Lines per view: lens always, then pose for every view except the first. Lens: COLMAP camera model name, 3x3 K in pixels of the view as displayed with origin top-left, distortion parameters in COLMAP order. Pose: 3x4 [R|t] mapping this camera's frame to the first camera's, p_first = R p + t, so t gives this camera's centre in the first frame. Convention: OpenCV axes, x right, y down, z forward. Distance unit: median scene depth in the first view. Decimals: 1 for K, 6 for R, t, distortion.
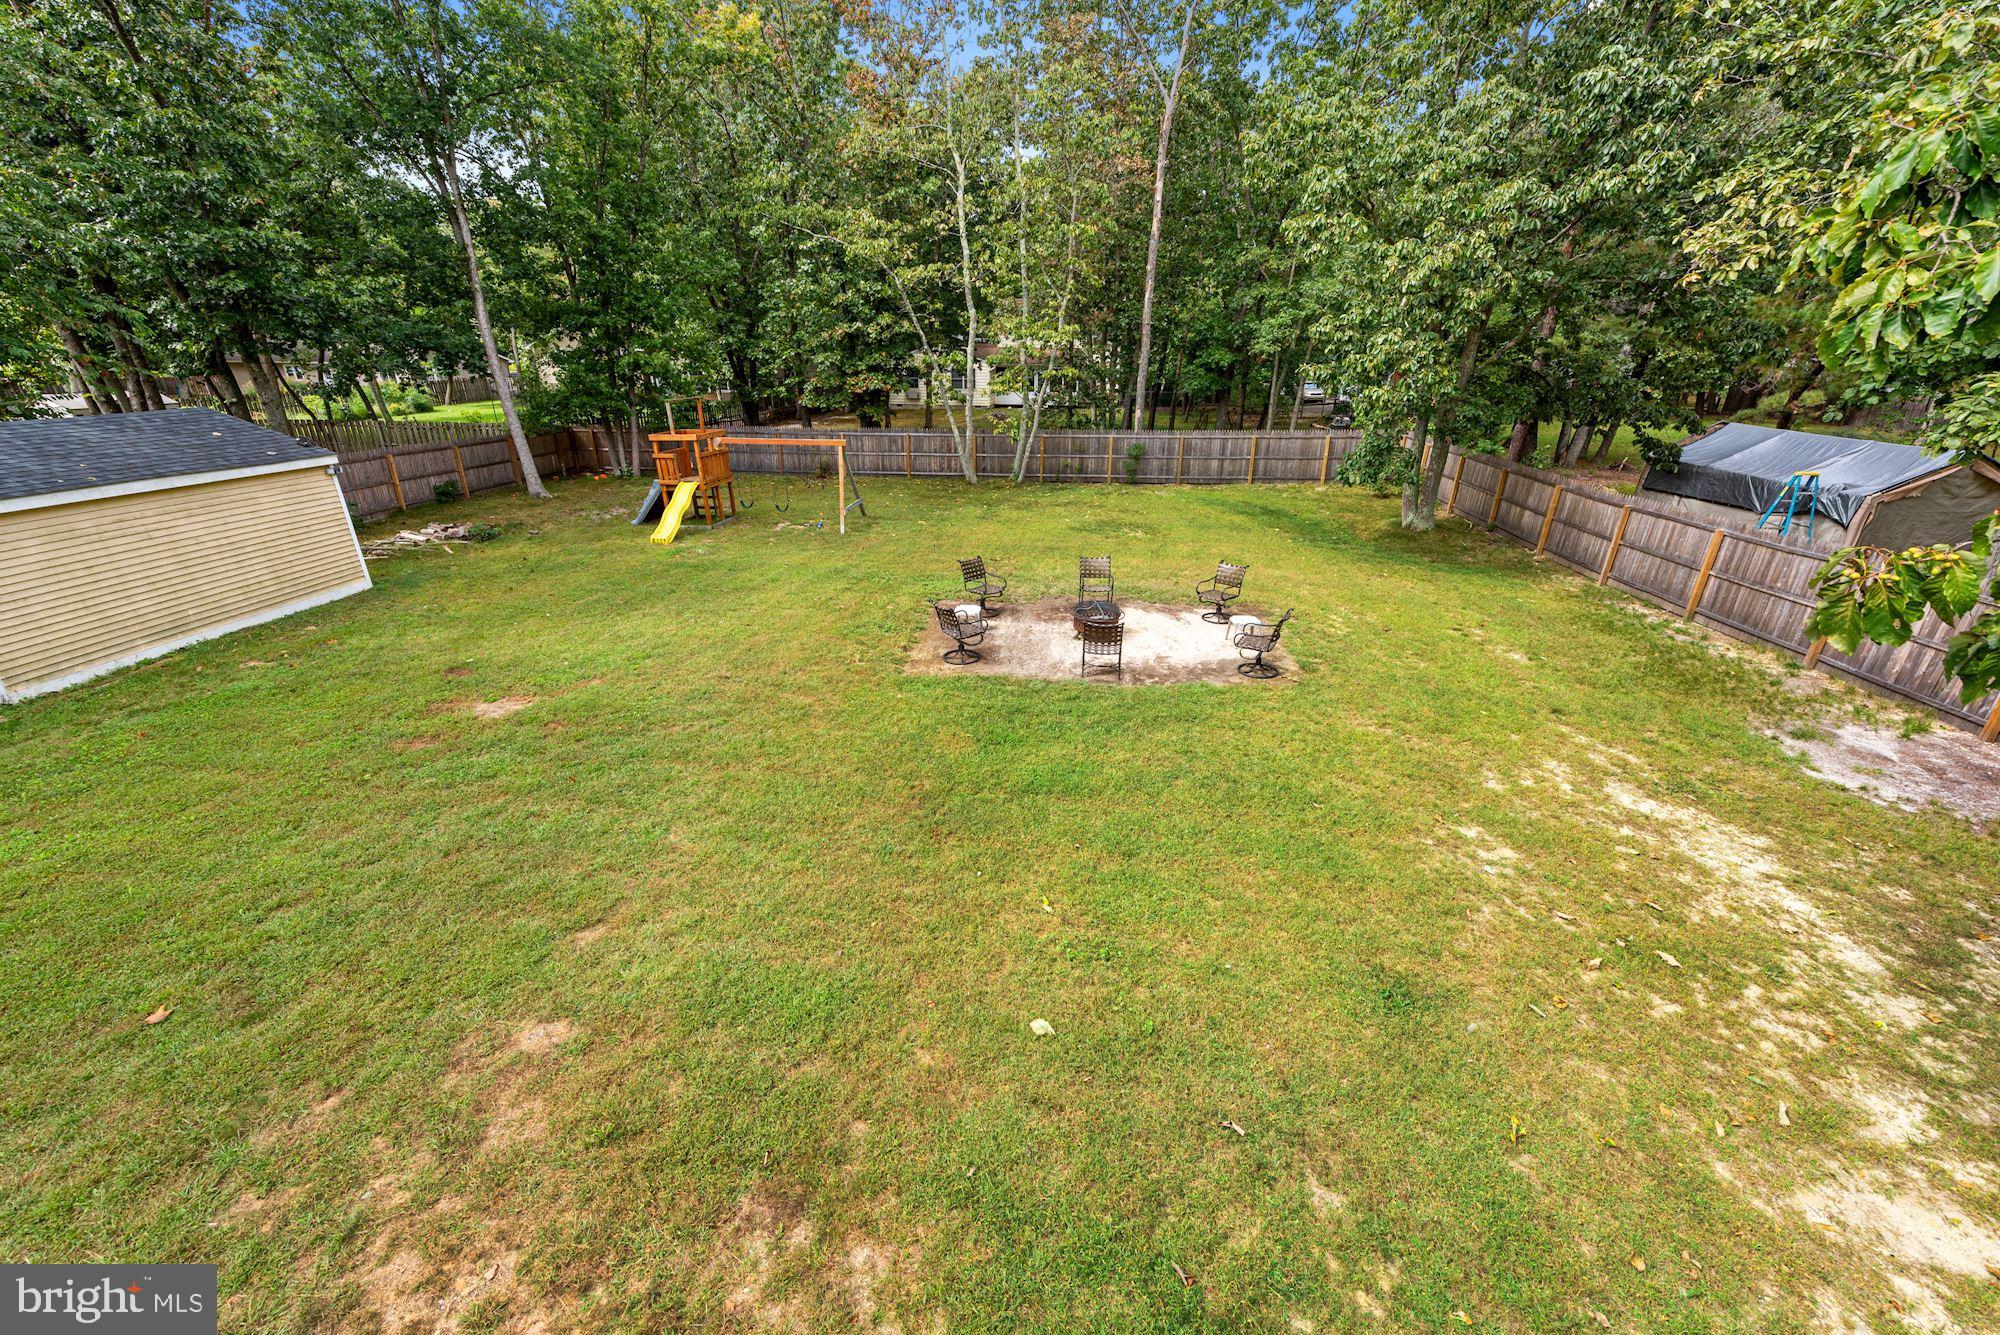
lens RADIAL K [[810.6, 0, 1000.0], [0, 810.6, 667.5], [0, 0, 1]] dist [0.013188, -0.000515]
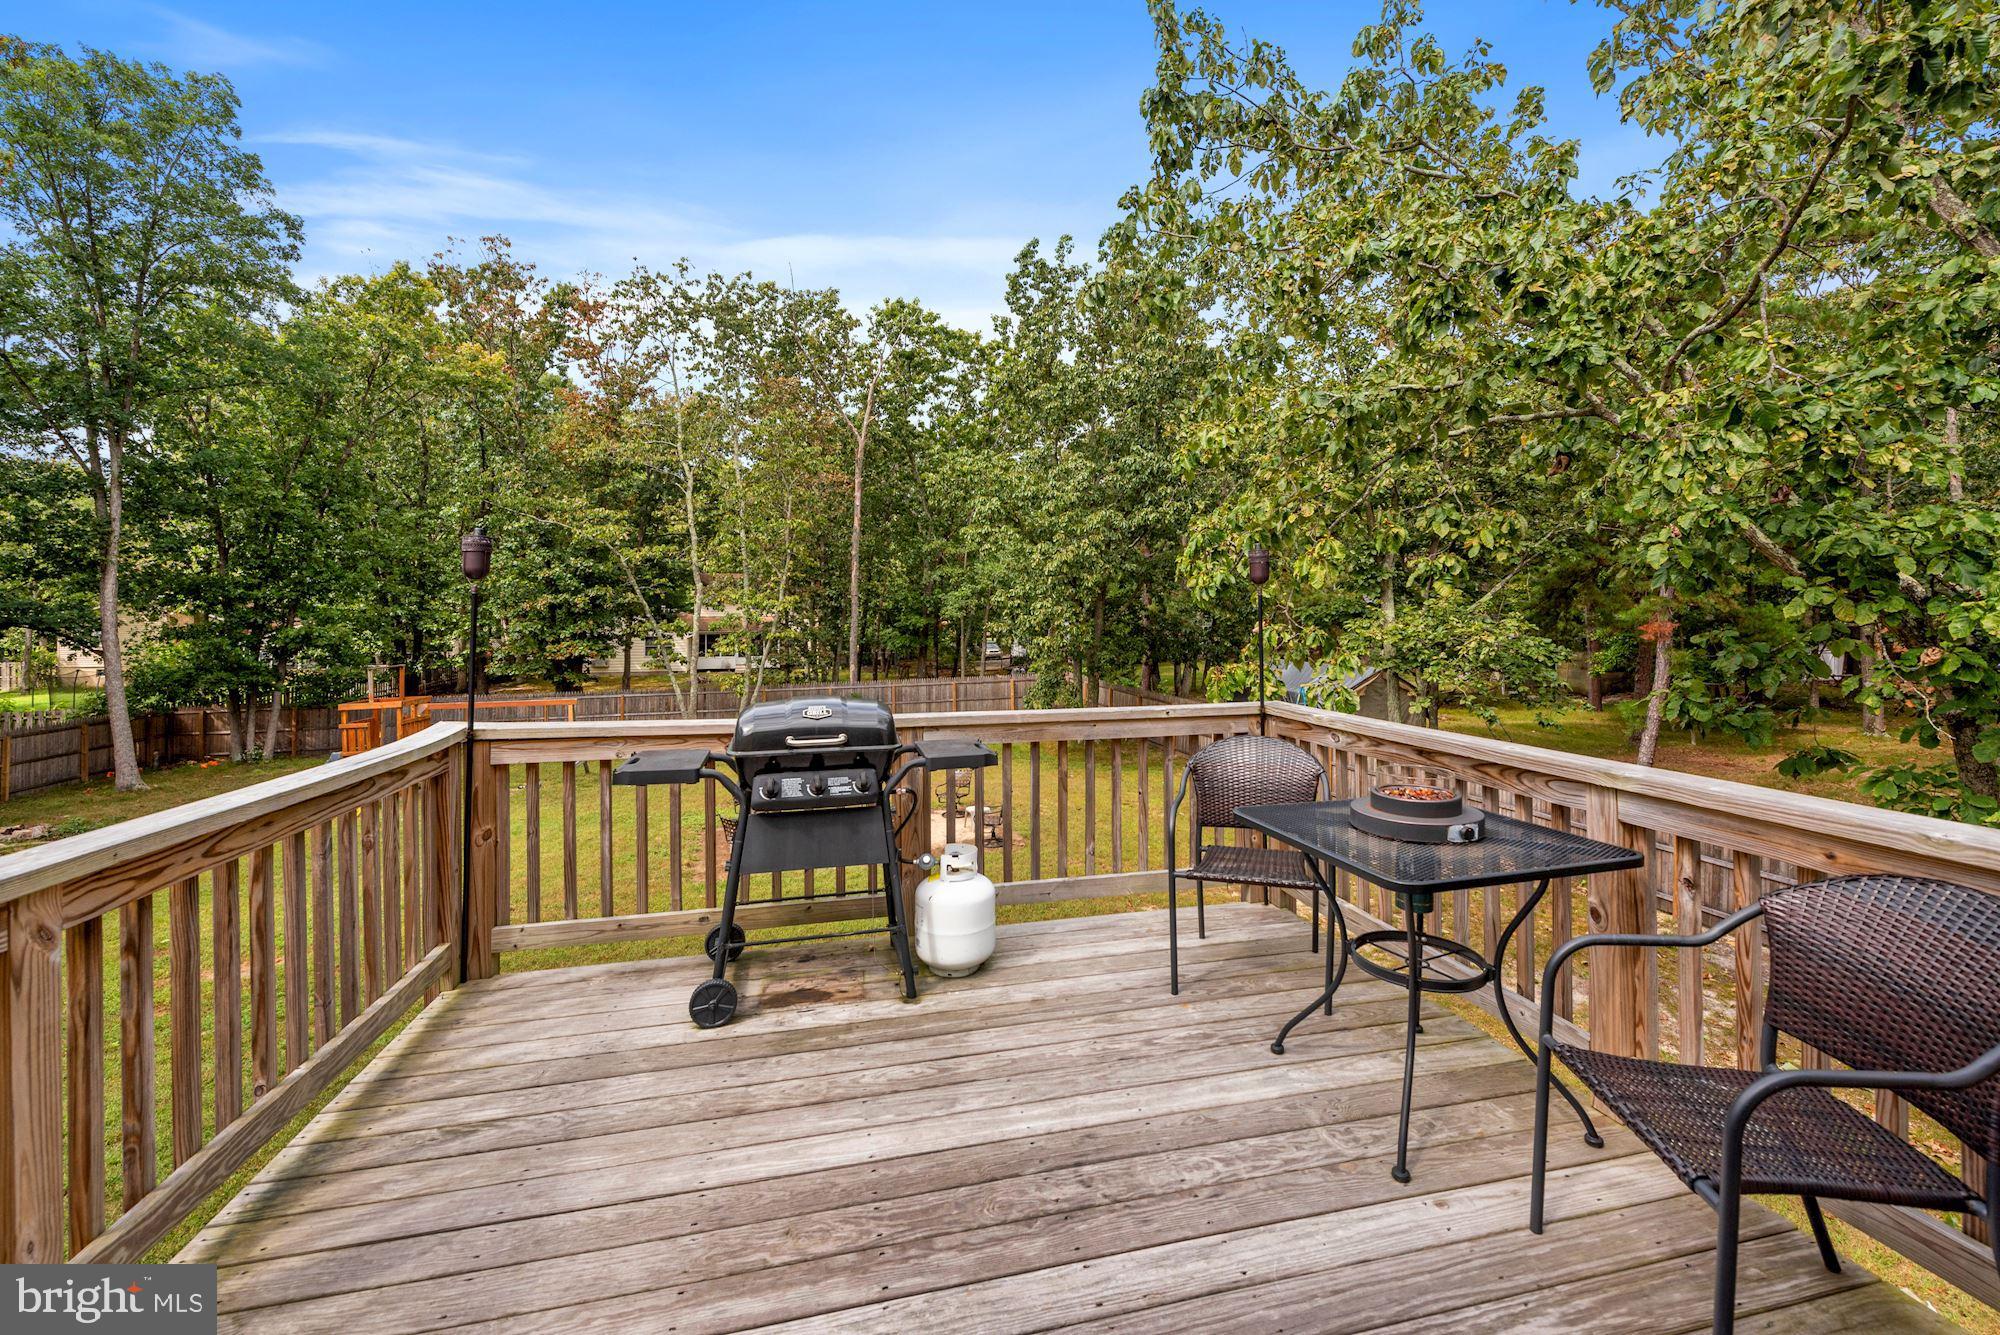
lens RADIAL K [[859.7, 0, 1042.1], [0, 859.7, 610.8], [0, 0, 1]] dist [0.000873, -0.000033]
pose [[0.915501, -0.008144, 0.402233, -0.082970], [0.157577, 0.927174, -0.339880, 0.074135], [-0.370172, 0.374544, 0.850112, -0.173778]]
